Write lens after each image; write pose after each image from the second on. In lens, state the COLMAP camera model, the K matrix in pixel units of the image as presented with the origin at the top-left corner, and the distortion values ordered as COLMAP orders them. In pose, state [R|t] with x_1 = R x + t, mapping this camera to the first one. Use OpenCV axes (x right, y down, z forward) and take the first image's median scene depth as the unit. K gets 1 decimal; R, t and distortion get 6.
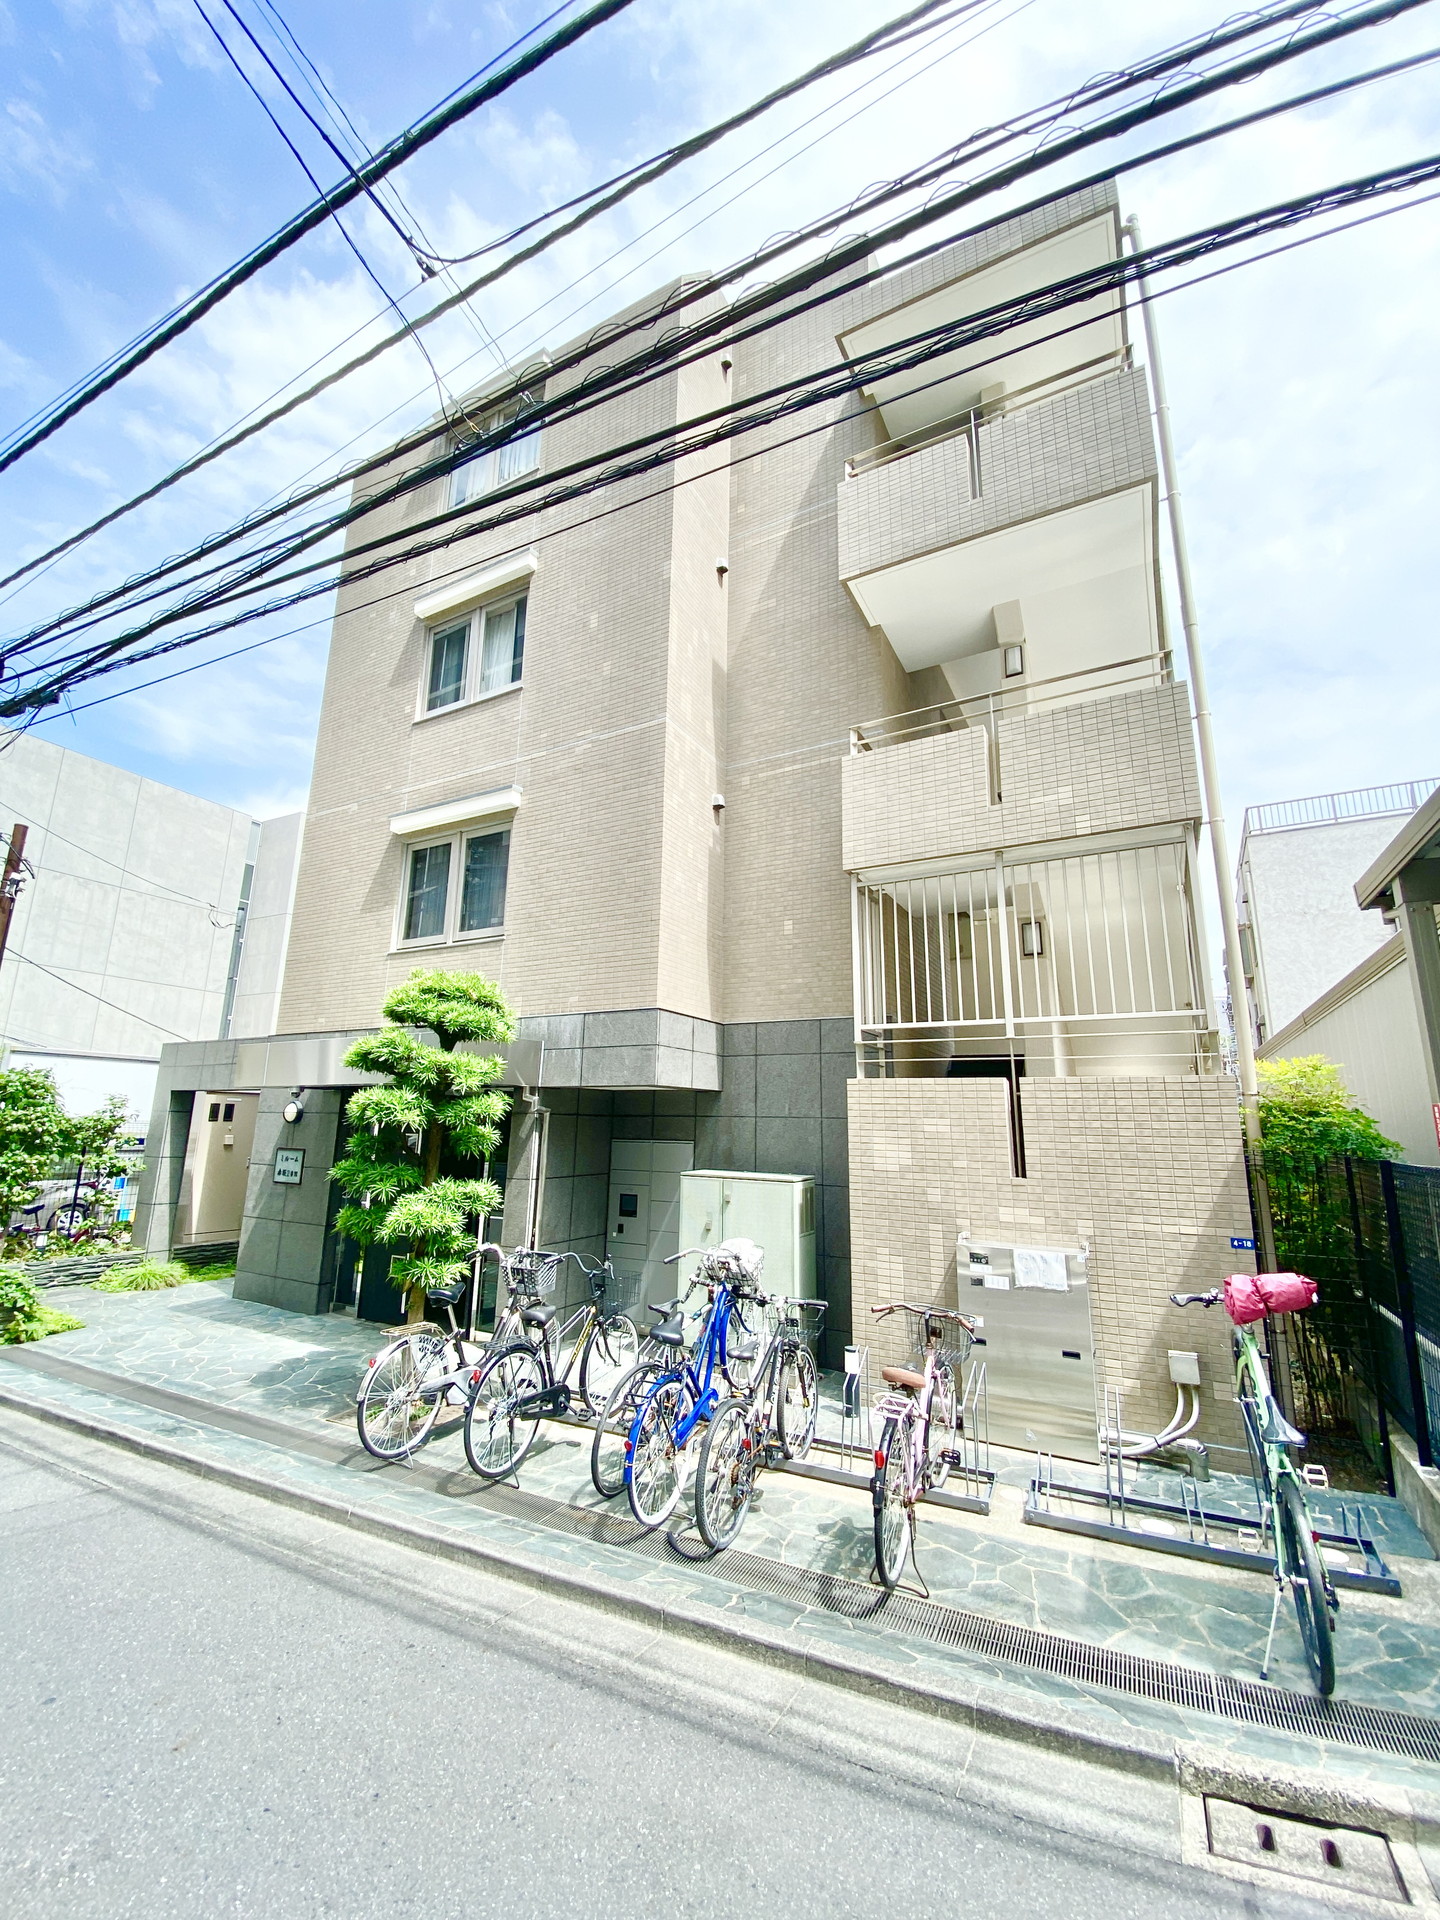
lens RADIAL K [[781.8, 0, 720.1], [0, 781.8, 955.2], [0, 0, 1]] dist [0.008909, -0.016053]
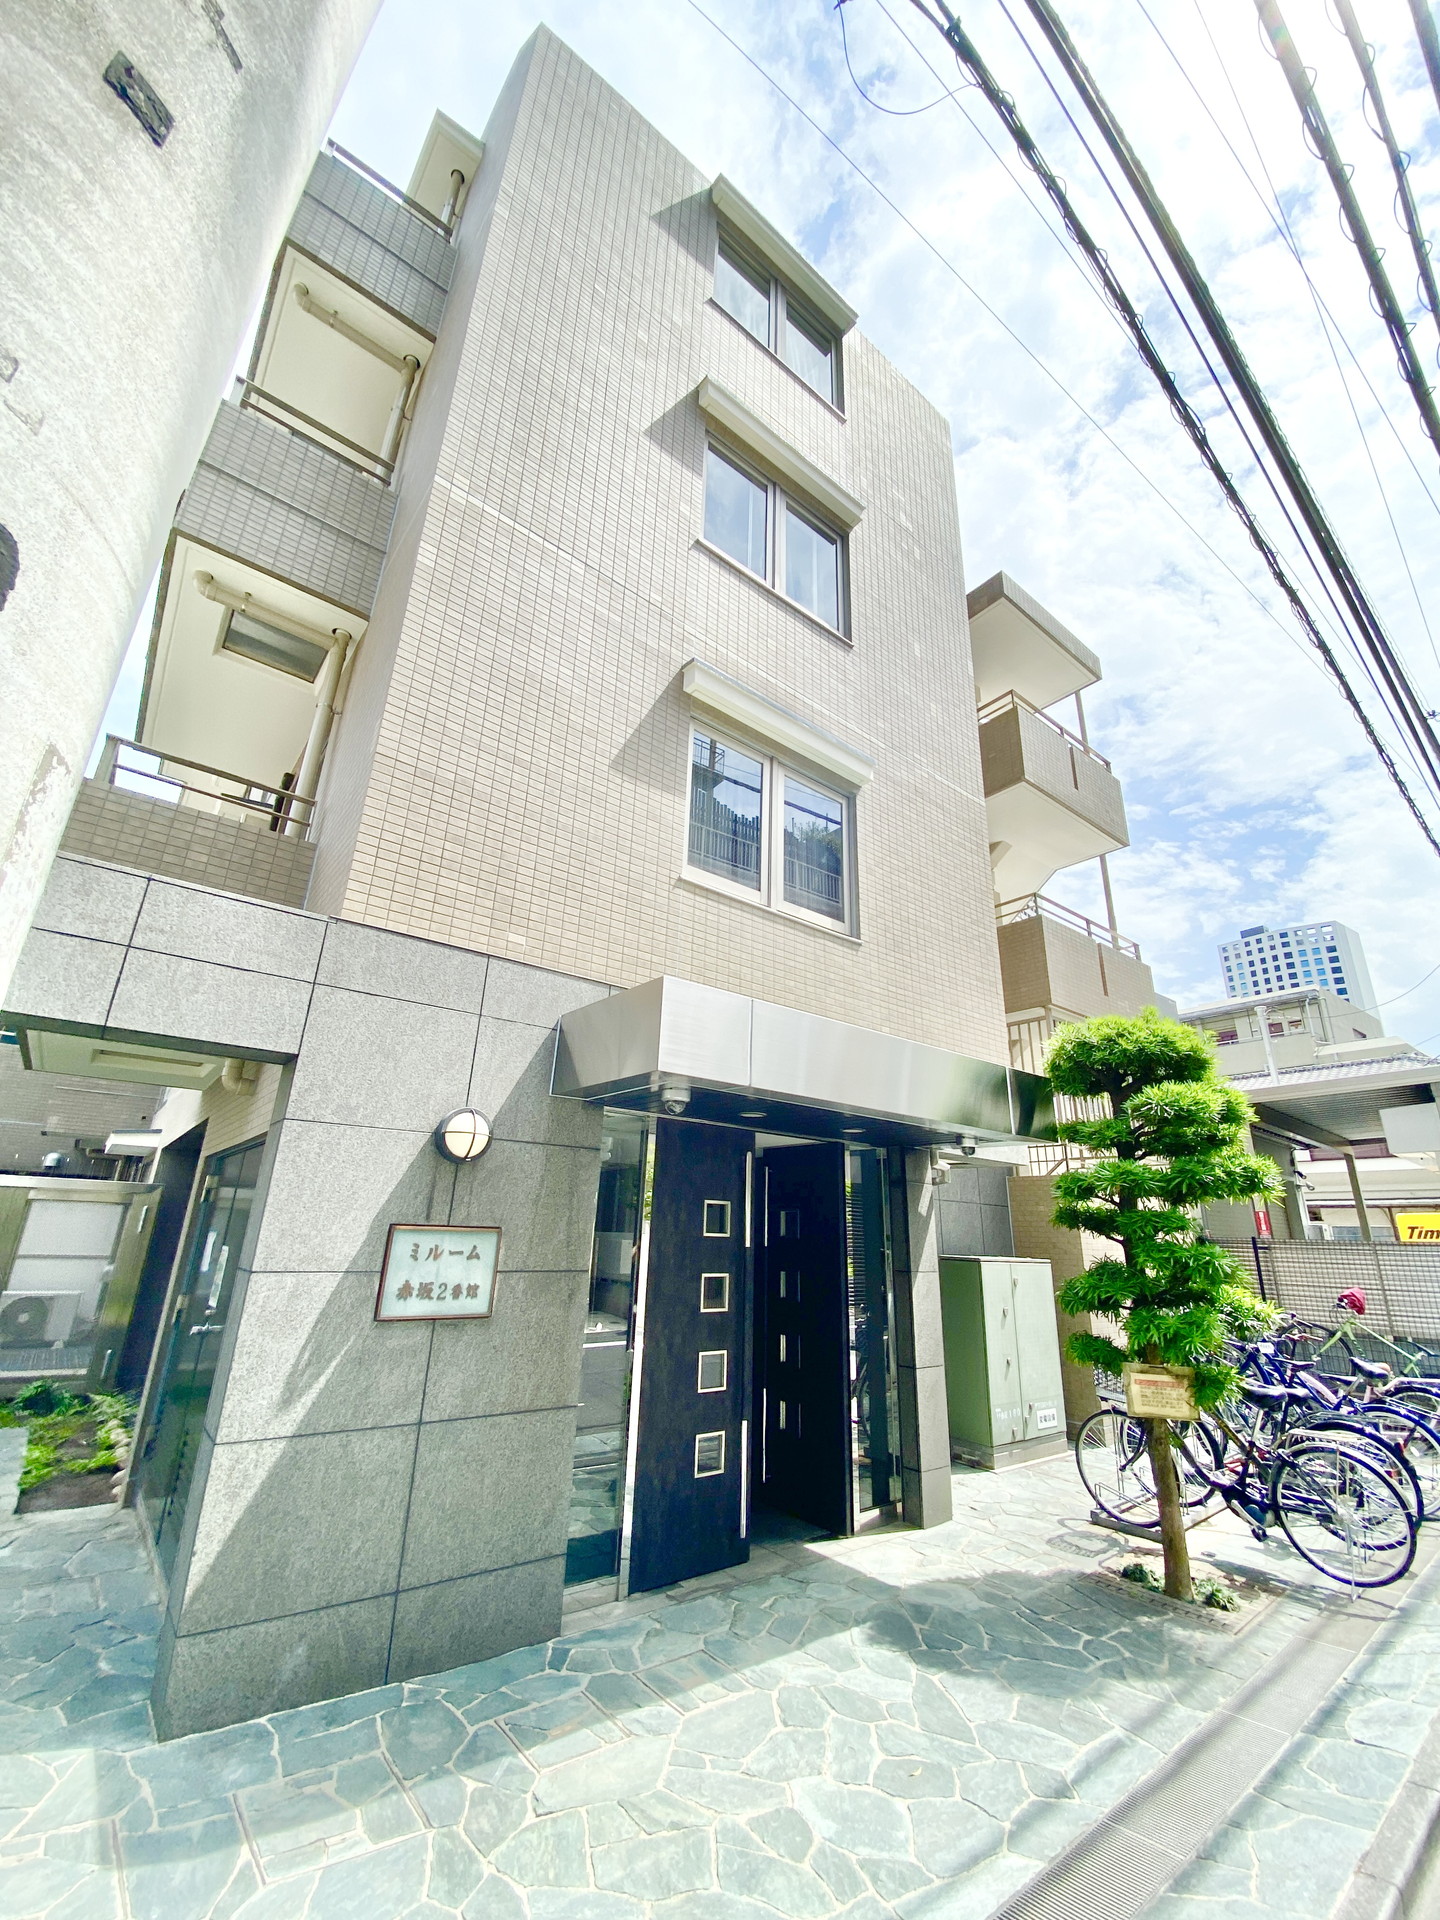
lens RADIAL K [[781.8, 0, 720.1], [0, 781.8, 955.2], [0, 0, 1]] dist [0.008909, -0.016053]
pose [[0.383644, 0.310668, 0.869657, -0.881446], [-0.221918, 0.945135, -0.239734, 0.180343], [-0.896421, -0.101020, 0.431538, 0.714280]]
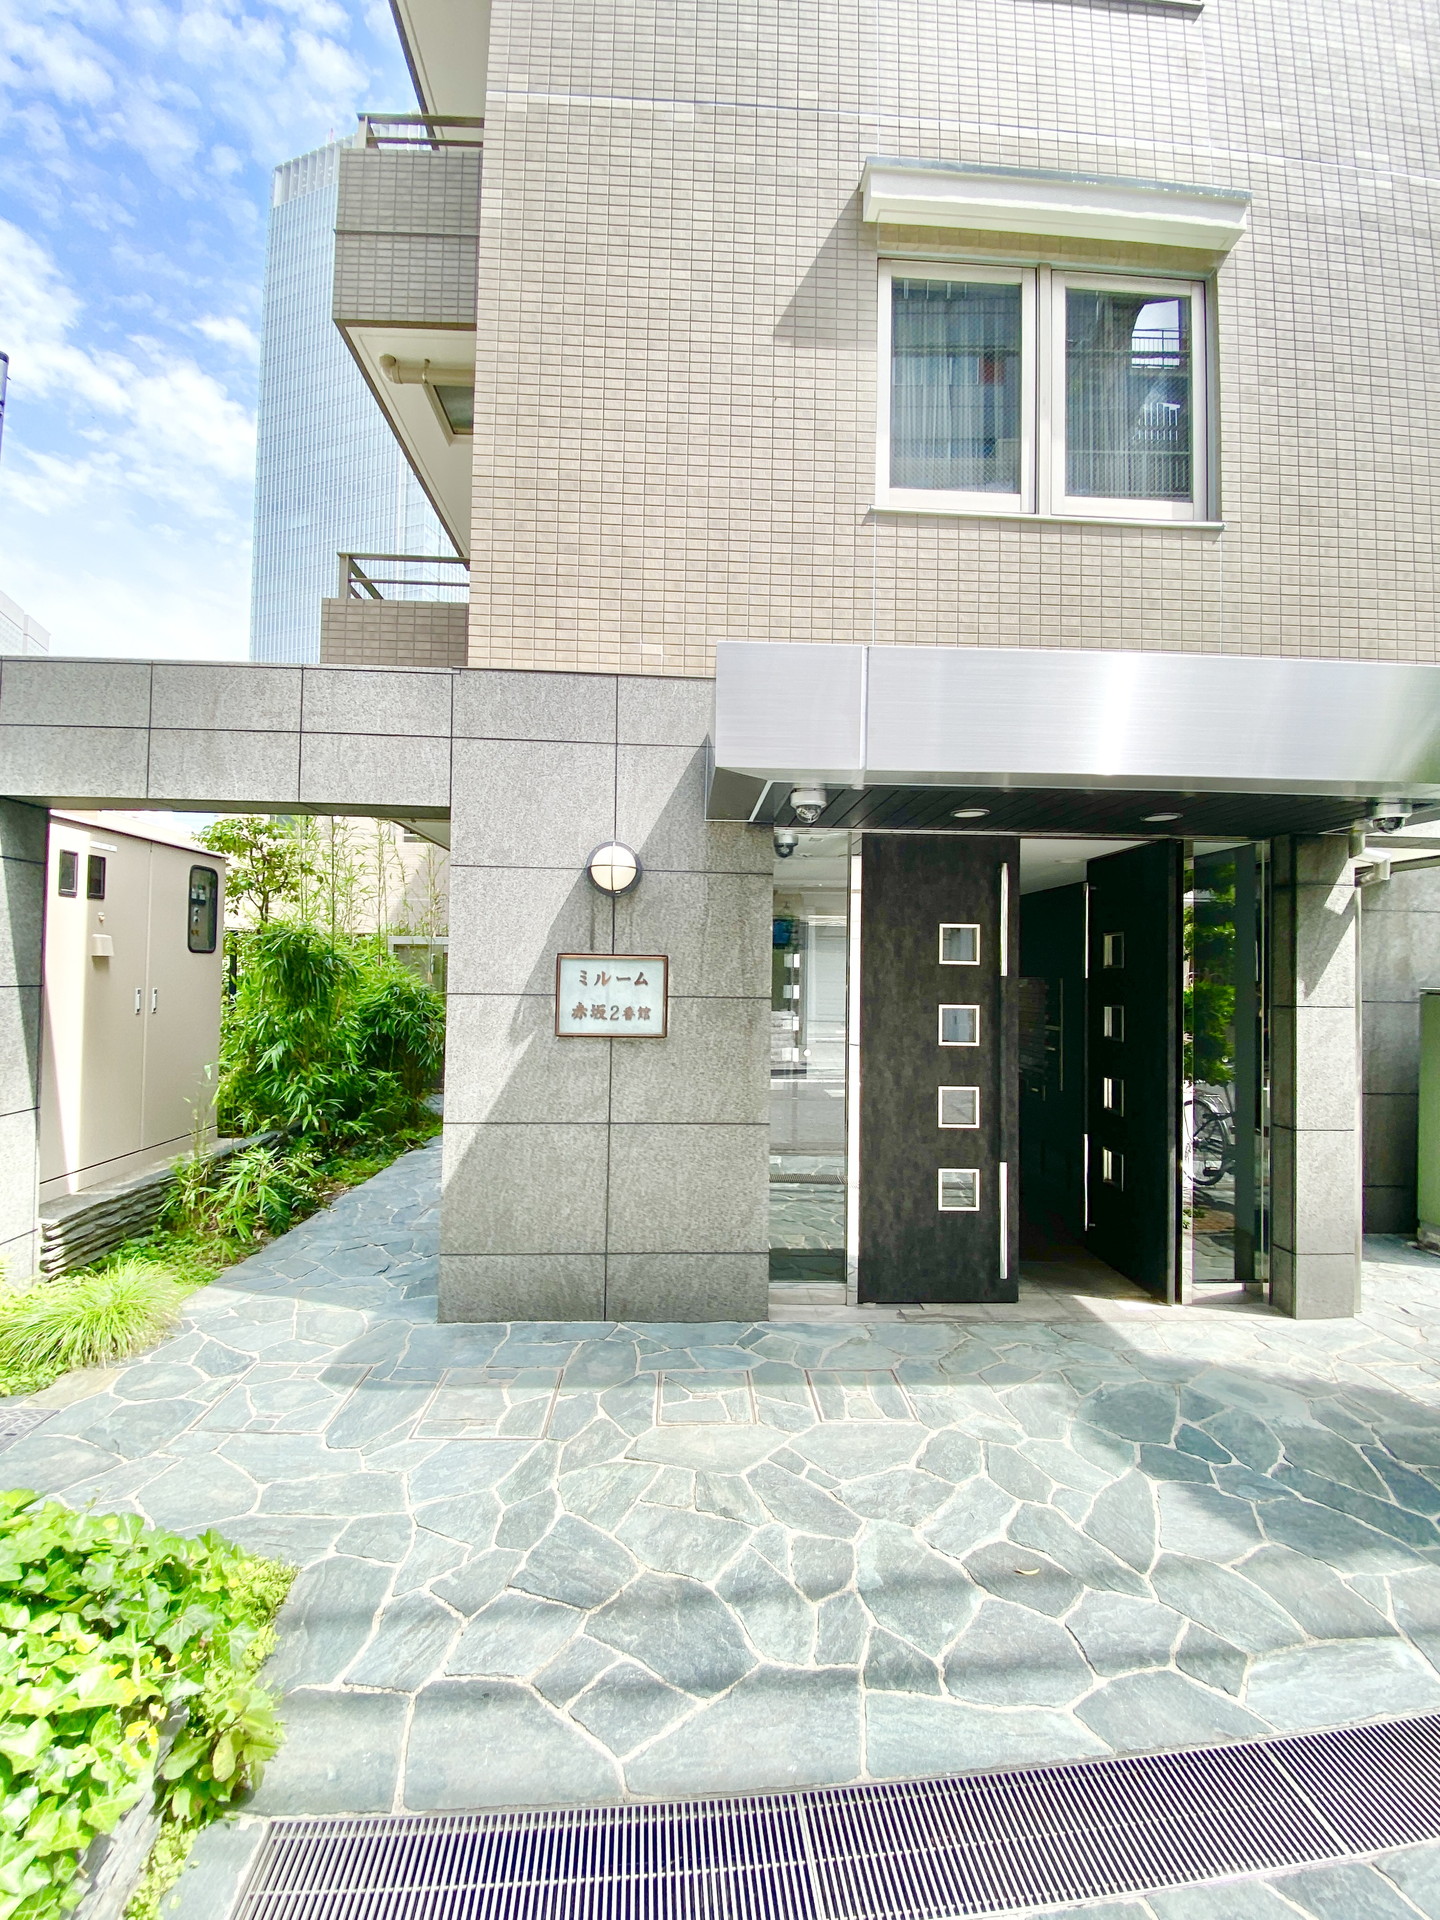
lens RADIAL K [[774.5, 0, 714.8], [0, 774.5, 957.2], [0, 0, 1]] dist [0.044001, -0.040720]
pose [[0.852956, 0.008673, 0.521911, -0.711247], [-0.114091, 0.978784, 0.170194, 0.172325], [-0.509362, -0.204713, 0.835849, 0.630611]]
